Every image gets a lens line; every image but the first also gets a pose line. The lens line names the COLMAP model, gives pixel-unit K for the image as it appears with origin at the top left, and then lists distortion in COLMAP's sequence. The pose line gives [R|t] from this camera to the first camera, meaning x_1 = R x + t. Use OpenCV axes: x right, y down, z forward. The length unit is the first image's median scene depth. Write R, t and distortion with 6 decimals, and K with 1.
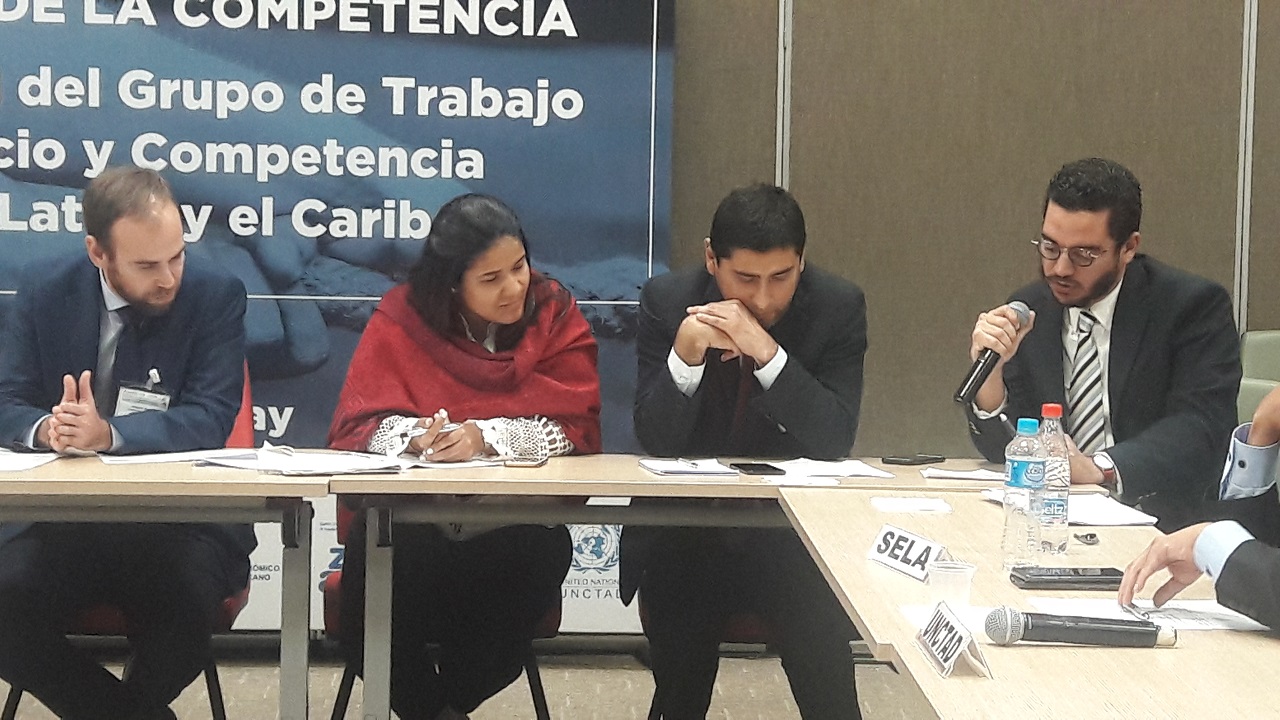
lens RADIAL K [[1252.1, 0, 636.6], [0, 1252.1, 325.0], [0, 0, 1]] dist [0.105919, -0.148732]
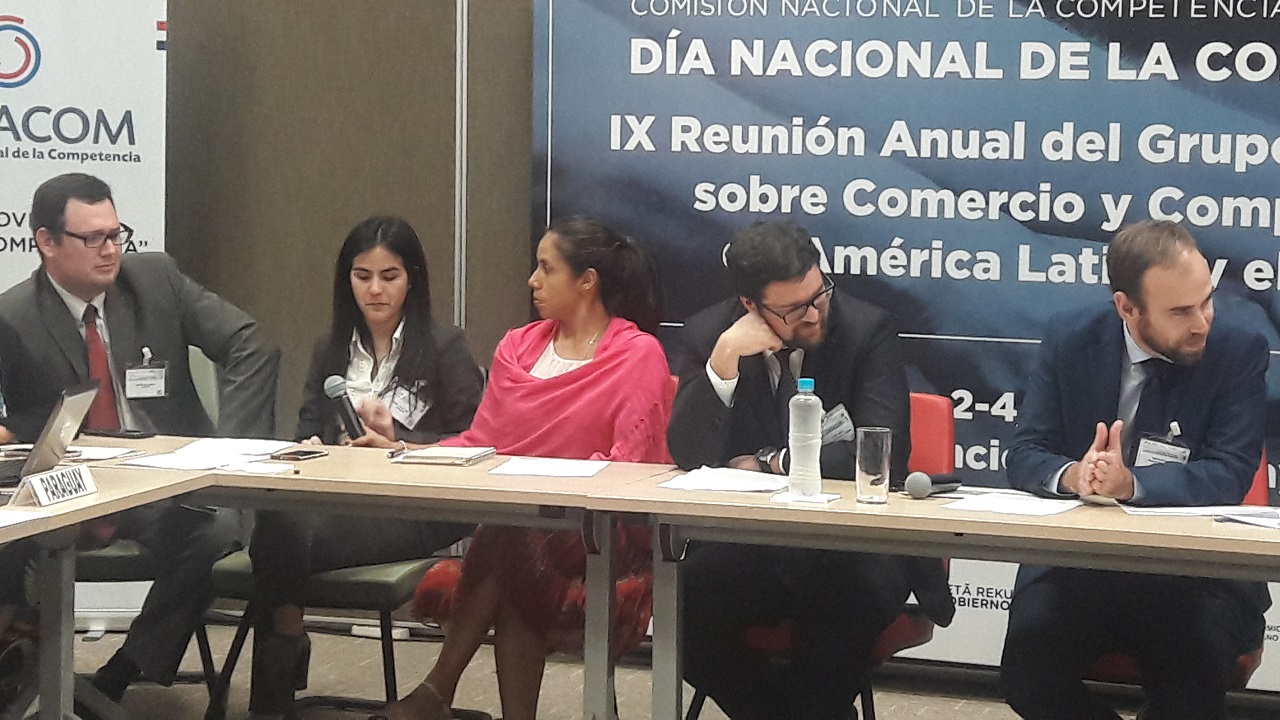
lens RADIAL K [[1198.2, 0, 638.5], [0, 1198.2, 339.9], [0, 0, 1]] dist [0.044024, -0.011341]
pose [[0.984448, 0.032296, -0.172680, -0.634680], [-0.033833, 0.999410, -0.005964, -0.009949], [0.172385, 0.011714, 0.984960, -0.016560]]
